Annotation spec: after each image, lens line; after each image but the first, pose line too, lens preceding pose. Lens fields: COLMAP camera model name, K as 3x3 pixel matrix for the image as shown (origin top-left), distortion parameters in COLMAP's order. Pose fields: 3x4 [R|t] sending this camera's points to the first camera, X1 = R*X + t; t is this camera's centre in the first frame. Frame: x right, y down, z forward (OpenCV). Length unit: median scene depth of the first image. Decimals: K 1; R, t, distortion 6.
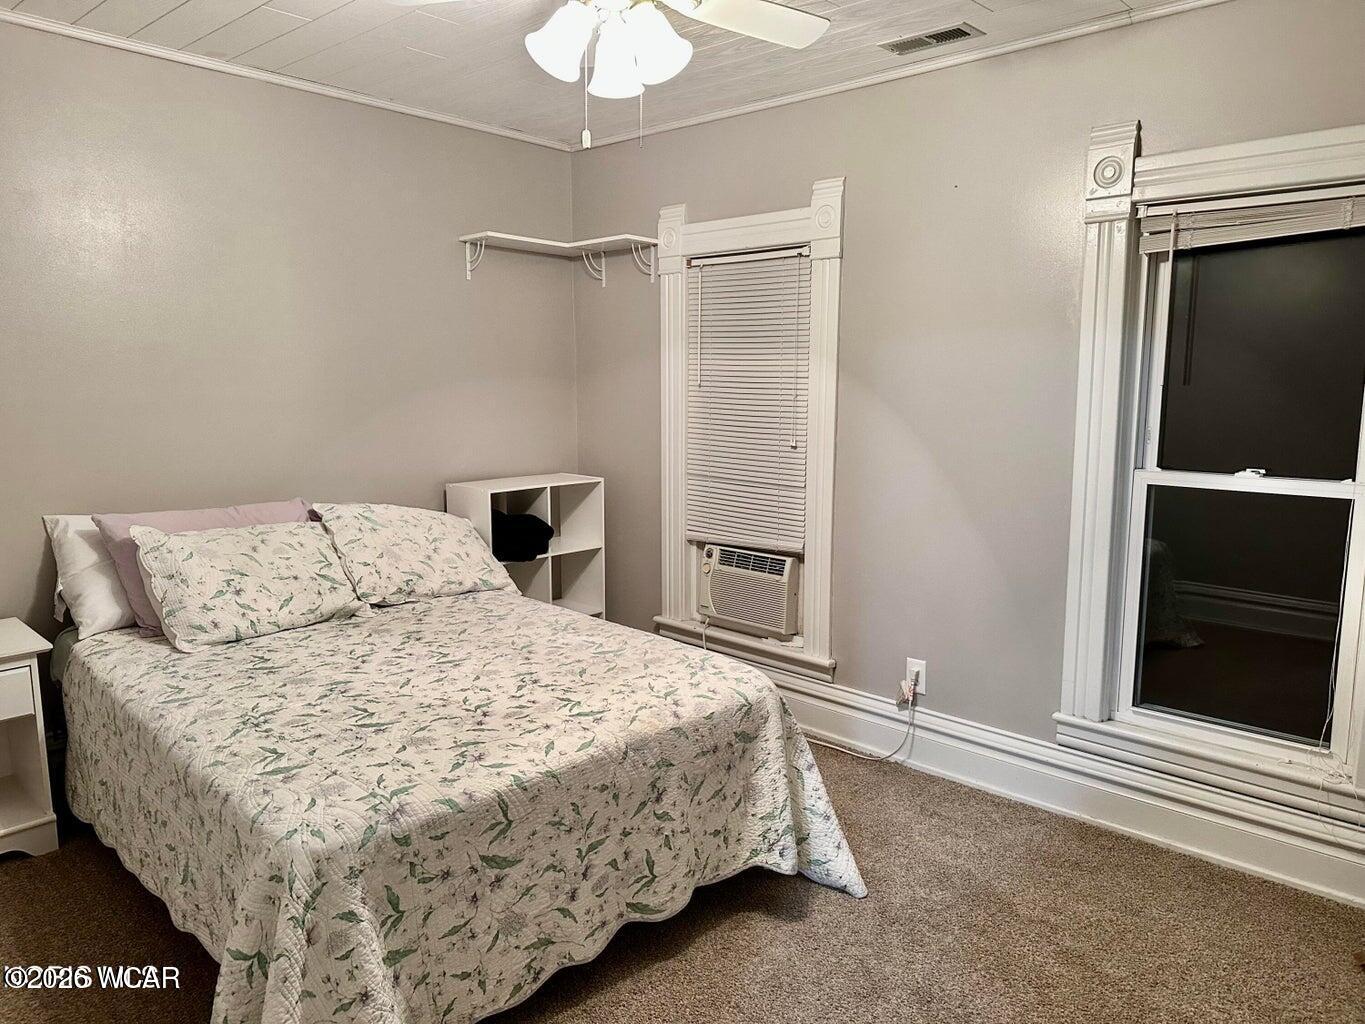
lens RADIAL K [[939.8, 0, 682.5], [0, 939.8, 512.0], [0, 0, 1]] dist [0.002778, -0.002525]
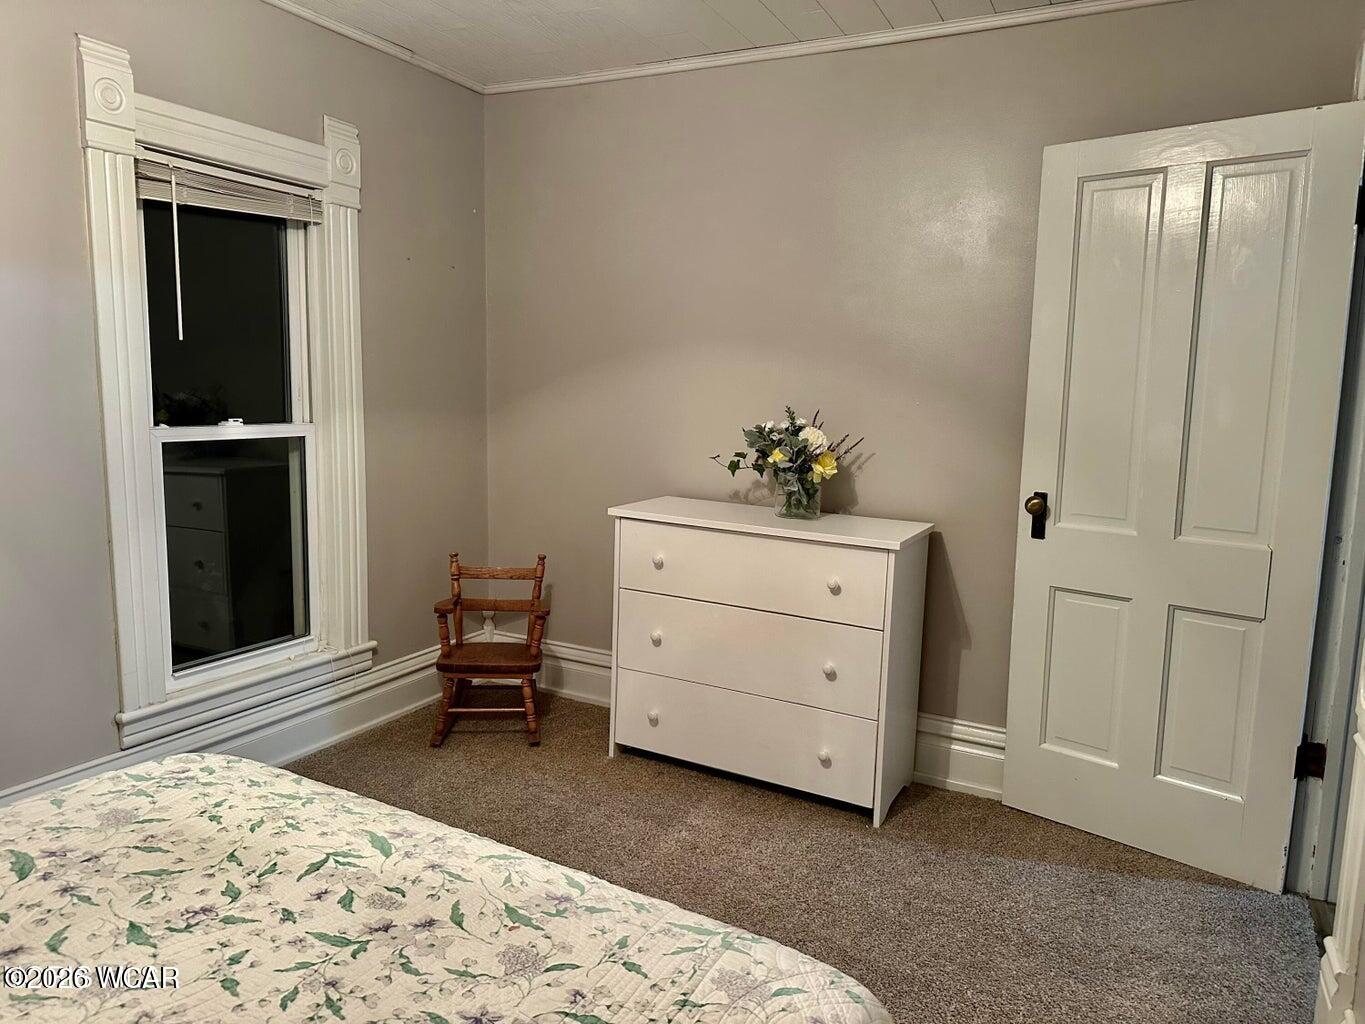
lens RADIAL K [[939.8, 0, 682.5], [0, 939.8, 512.0], [0, 0, 1]] dist [0.002778, -0.002525]
pose [[-0.237276, -0.154872, 0.959017, -0.636744], [0.106921, 0.977049, 0.184238, -0.090773], [-0.965540, 0.146254, -0.215271, 0.783130]]
